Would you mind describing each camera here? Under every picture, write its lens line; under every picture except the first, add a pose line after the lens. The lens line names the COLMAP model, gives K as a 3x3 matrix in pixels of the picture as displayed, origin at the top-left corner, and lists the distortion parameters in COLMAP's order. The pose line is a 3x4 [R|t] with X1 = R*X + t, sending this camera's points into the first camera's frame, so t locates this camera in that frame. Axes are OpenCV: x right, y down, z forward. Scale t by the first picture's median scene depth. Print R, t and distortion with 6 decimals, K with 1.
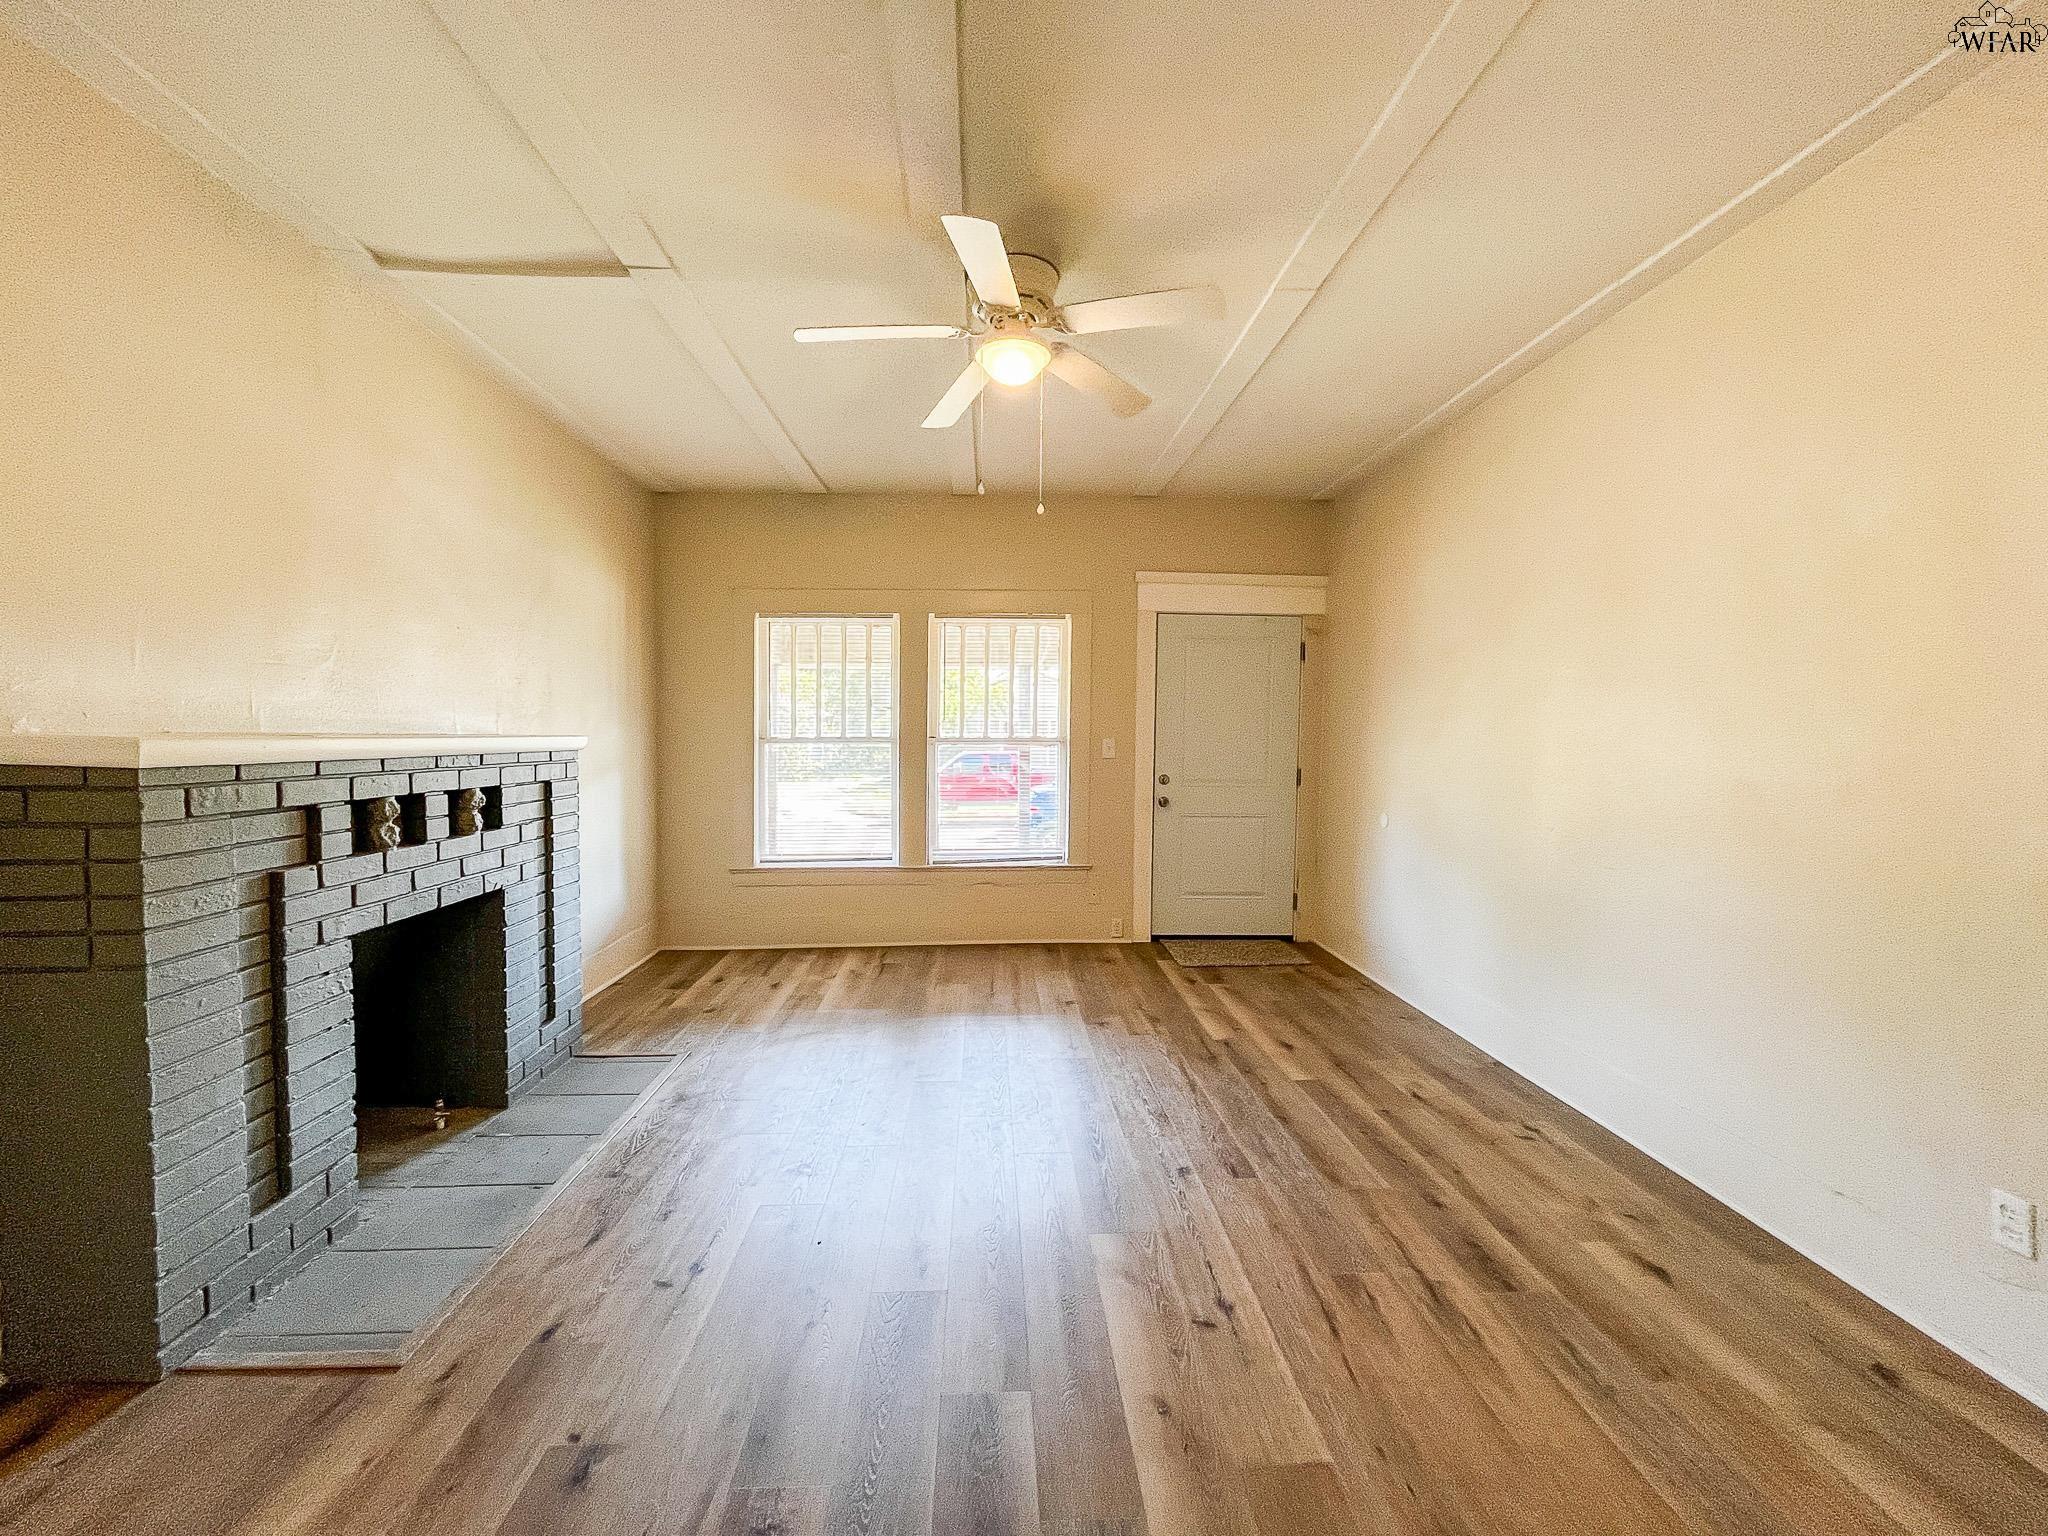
lens RADIAL K [[832.3, 0, 1024.0], [0, 832.3, 768.0], [0, 0, 1]] dist [-0.001873, -0.000284]
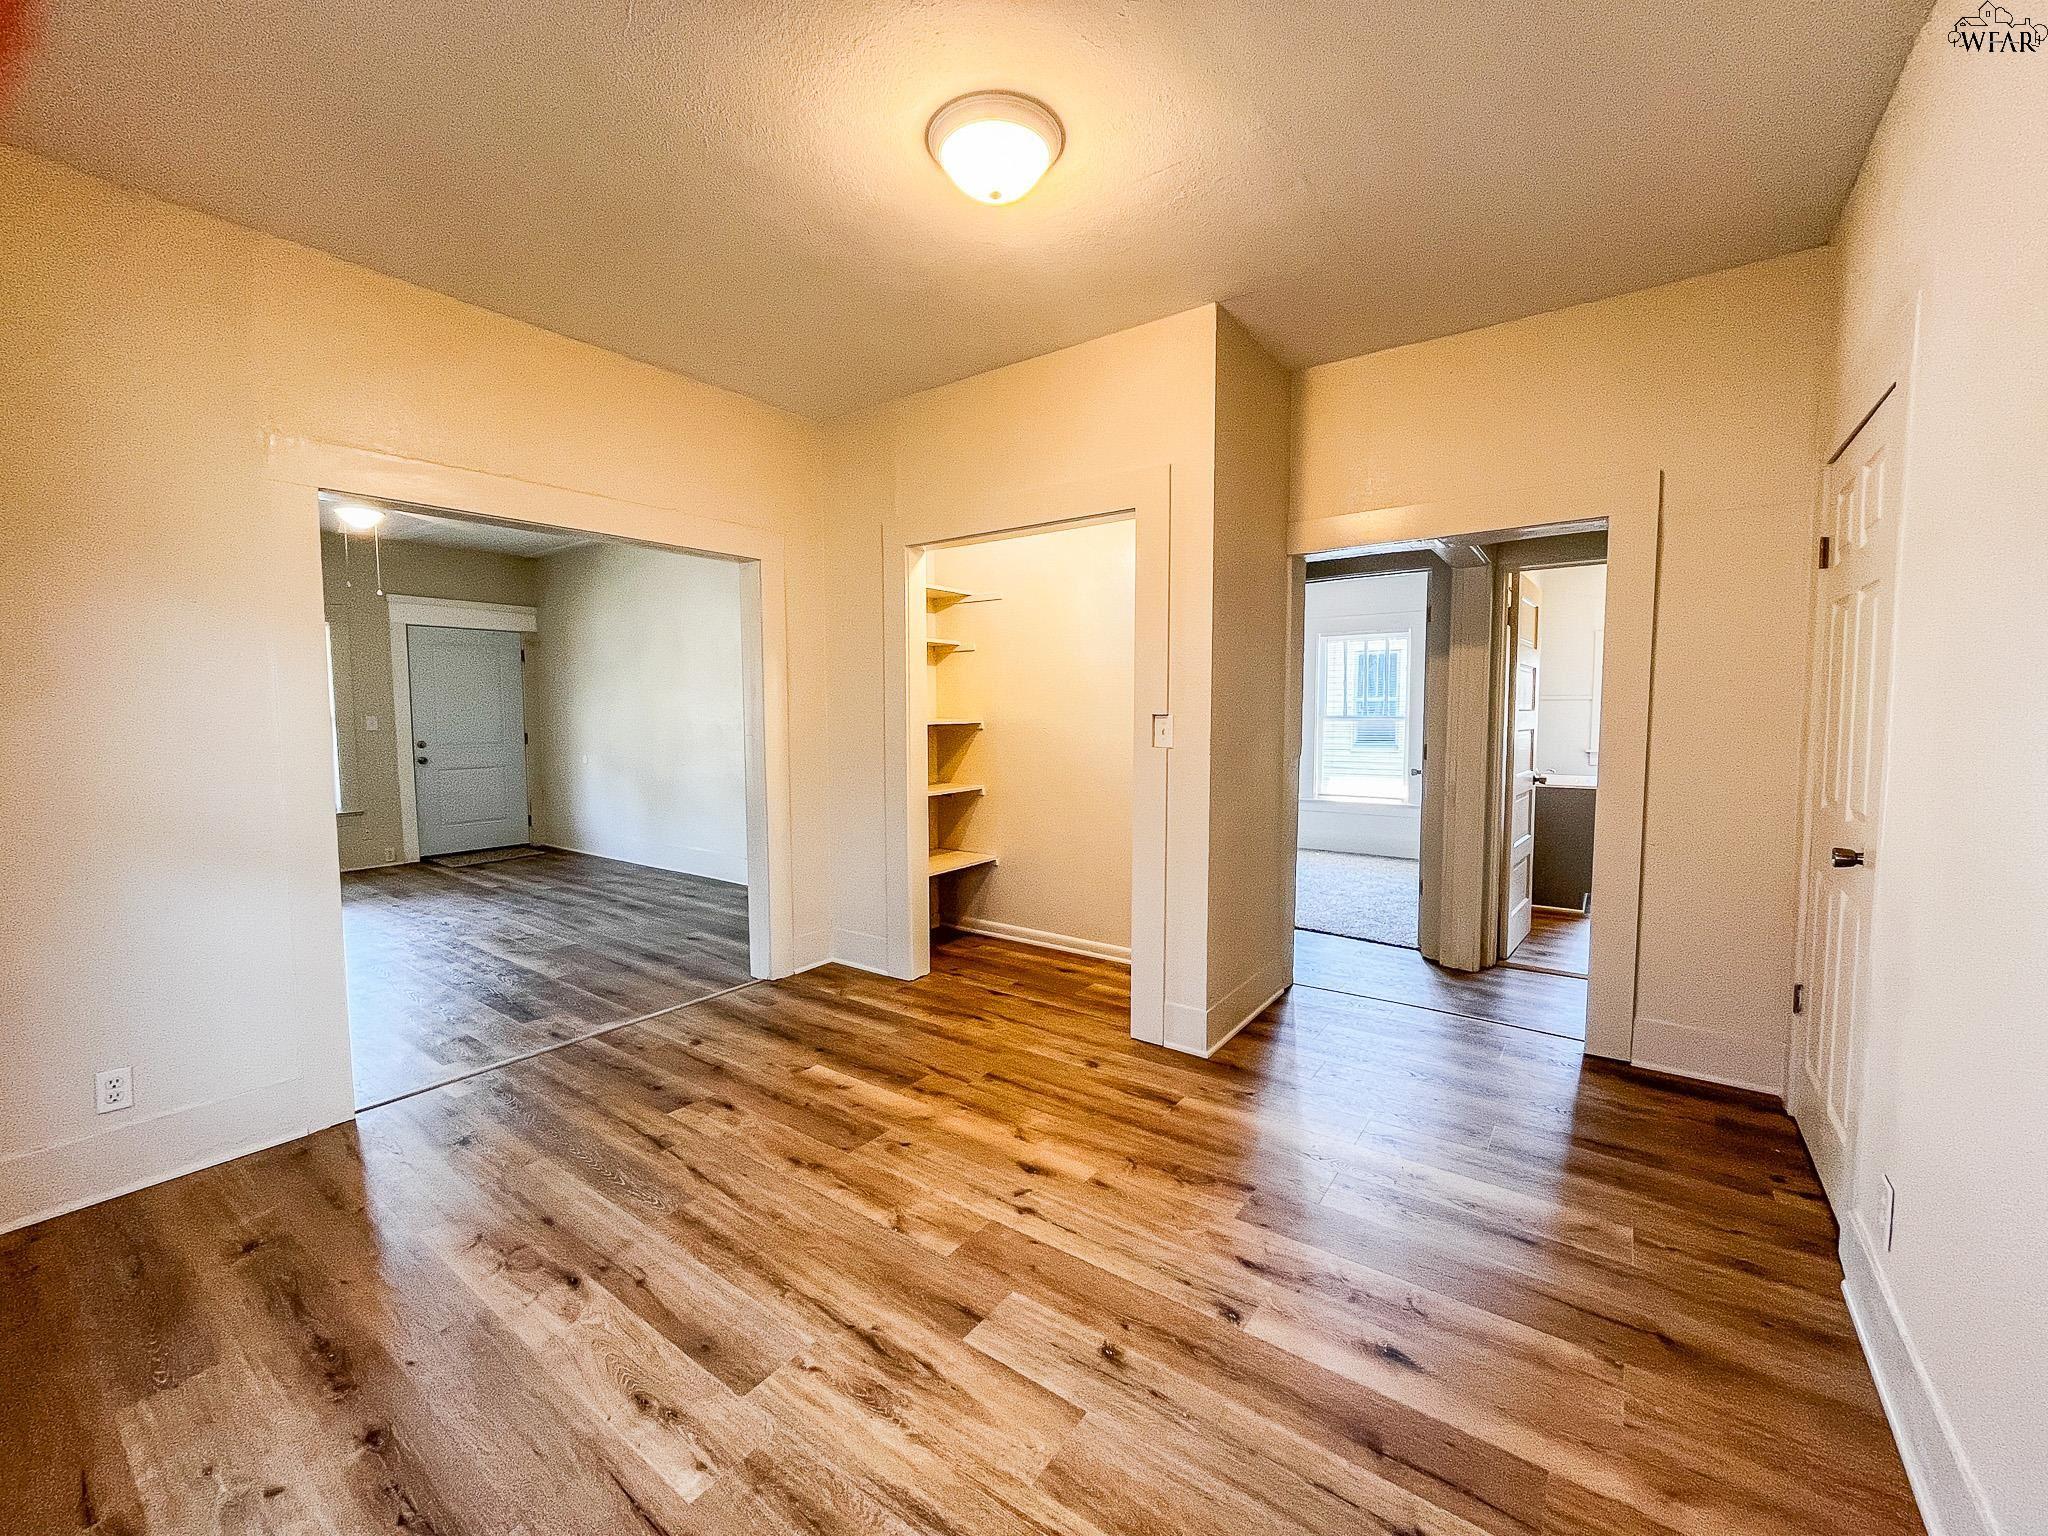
lens RADIAL K [[832.3, 0, 1024.0], [0, 832.3, 768.0], [0, 0, 1]] dist [-0.001873, -0.000284]
pose [[0.631576, -0.069794, 0.772166, -0.455606], [0.046558, 0.997557, 0.052086, 0.045542], [-0.773915, 0.003054, 0.633283, -1.112683]]
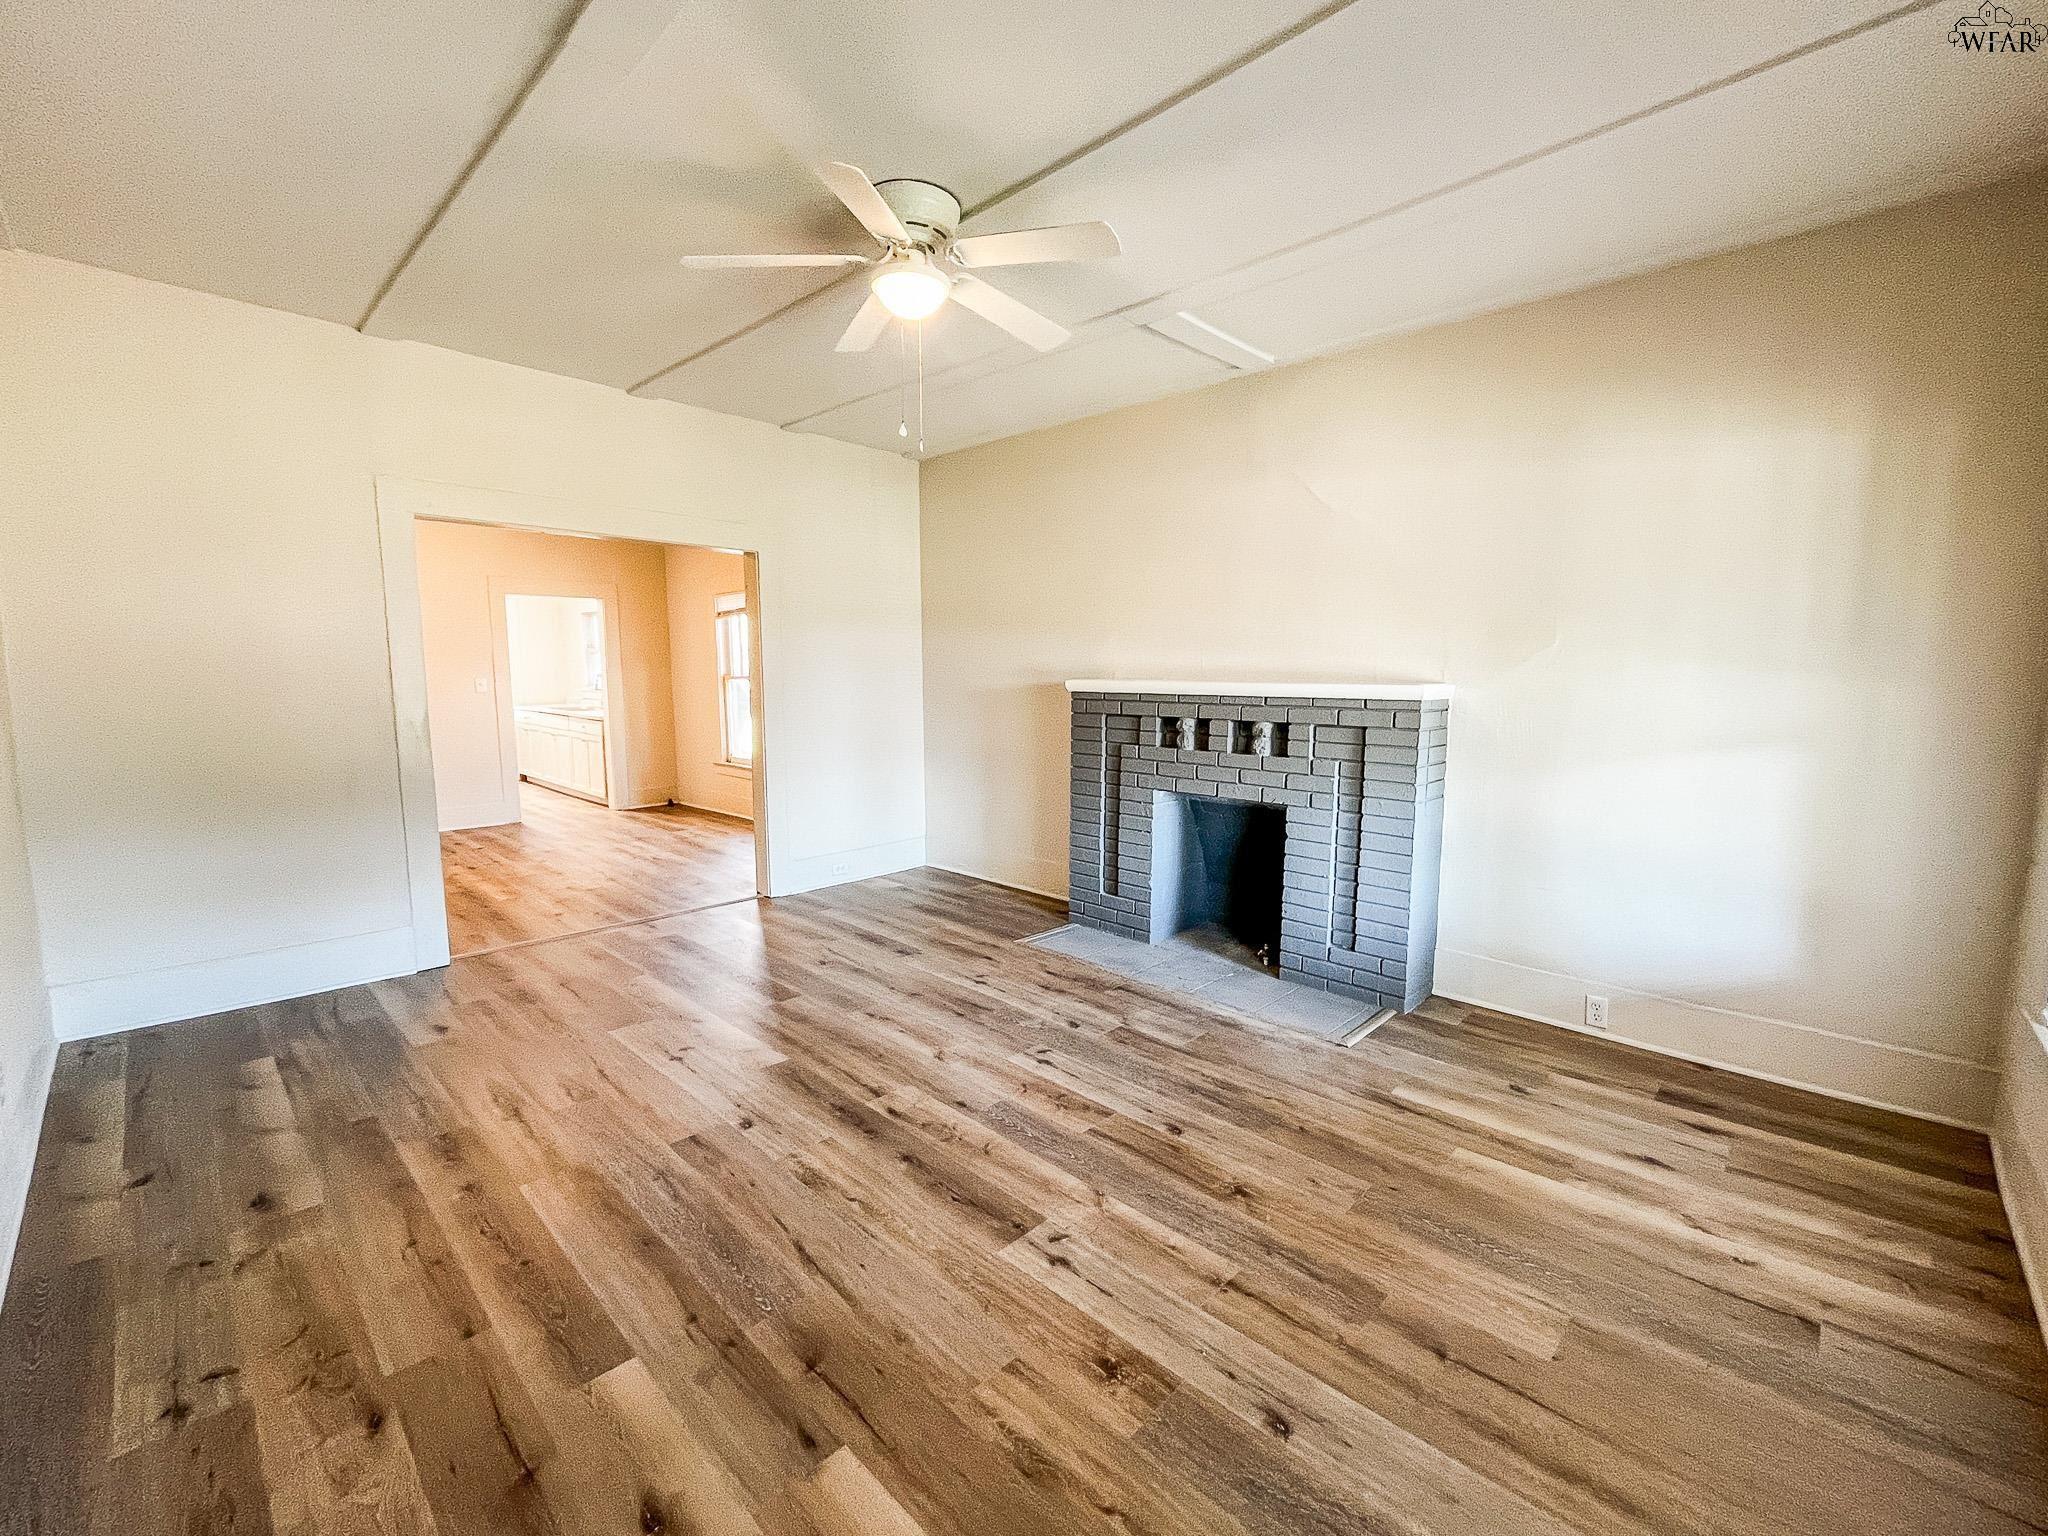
lens RADIAL K [[864.8, 0, 1018.6], [0, 864.8, 767.6], [0, 0, 1]] dist [-0.000143, -0.000121]
pose [[-0.737120, 0.066522, -0.672479, 0.495515], [-0.035660, 0.989927, 0.137013, -0.069370], [0.674820, 0.124976, -0.727323, 1.536711]]
